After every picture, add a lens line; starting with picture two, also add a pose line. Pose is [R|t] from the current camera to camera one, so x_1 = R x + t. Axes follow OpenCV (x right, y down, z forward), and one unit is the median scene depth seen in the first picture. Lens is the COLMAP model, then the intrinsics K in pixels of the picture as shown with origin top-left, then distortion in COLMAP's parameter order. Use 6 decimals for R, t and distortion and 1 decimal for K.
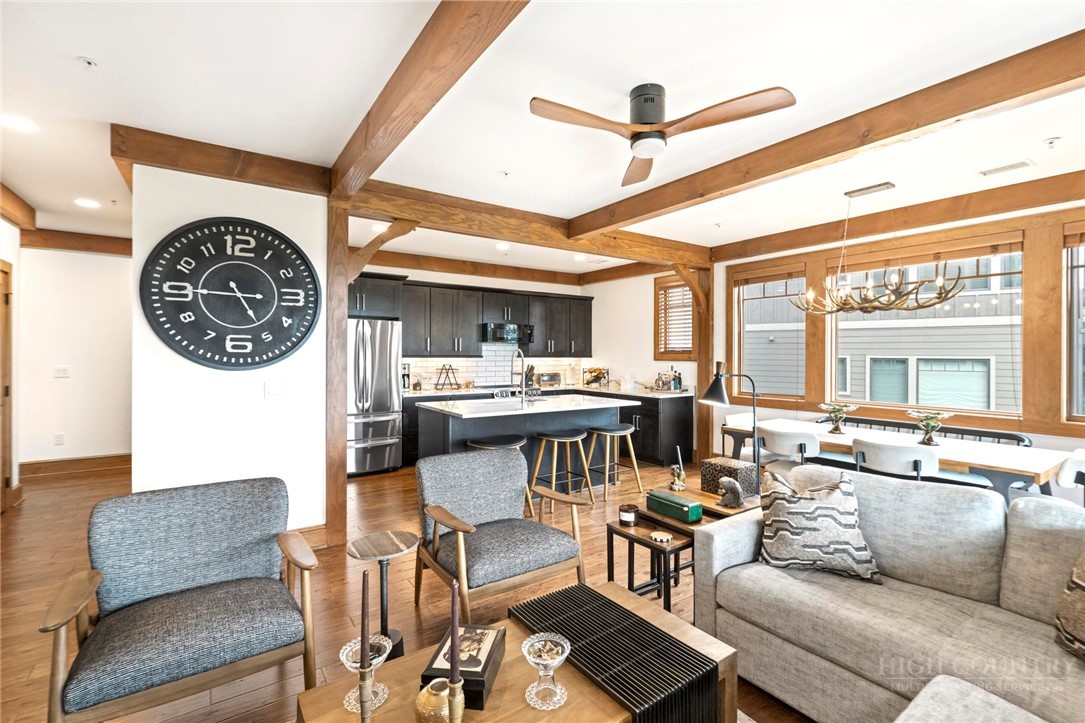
lens RADIAL K [[488.0, 0, 548.8], [0, 488.0, 351.2], [0, 0, 1]] dist [-0.005386, 0.001694]
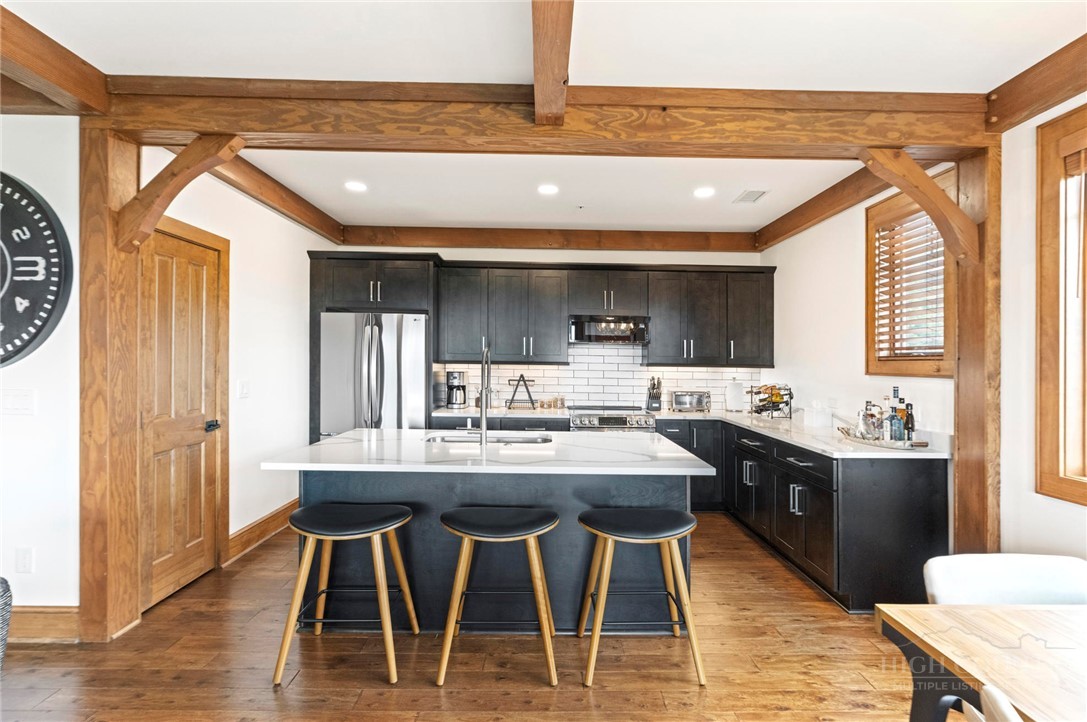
lens RADIAL K [[488.9, 0, 540.8], [0, 488.9, 357.0], [0, 0, 1]] dist [-0.005386, 0.001694]
pose [[0.826178, -0.000873, -0.563408, 0.243046], [-0.006229, 0.999924, -0.010684, 0.009199], [0.563374, 0.012336, 0.826110, 0.445492]]
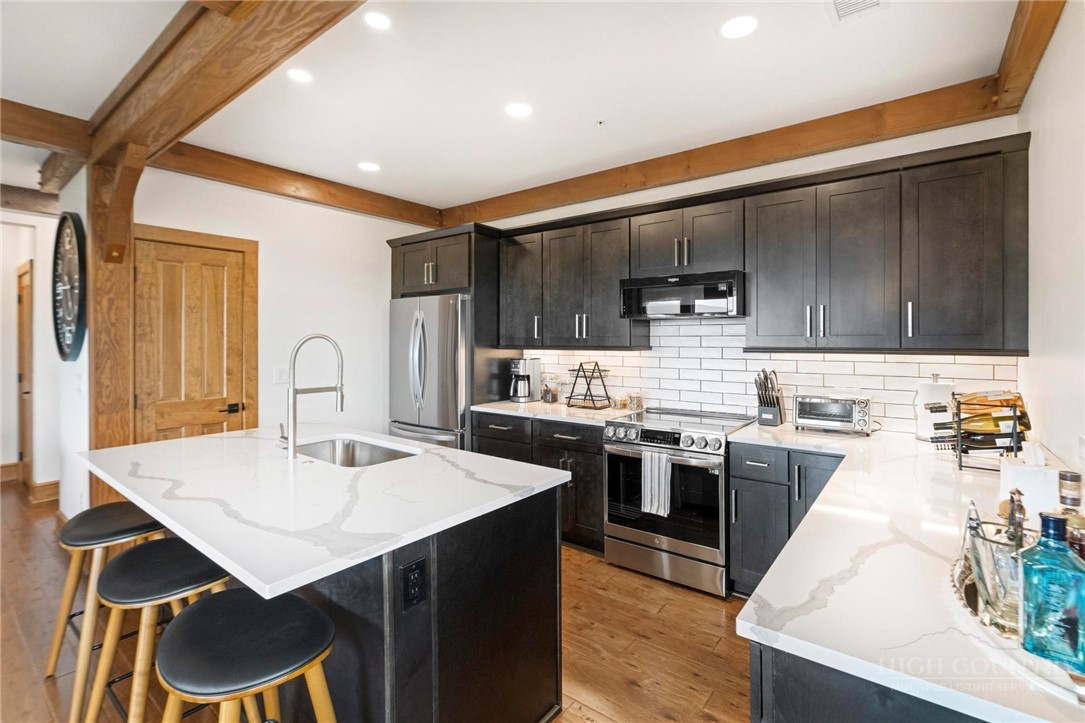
lens RADIAL K [[488.0, 0, 545.2], [0, 488.0, 337.7], [0, 0, 1]] dist [-0.005386, 0.001694]
pose [[0.316547, -0.014299, -0.948469, 0.330416], [0.008257, 0.999890, -0.012318, 0.005121], [0.948541, -0.003932, 0.316630, 0.832198]]
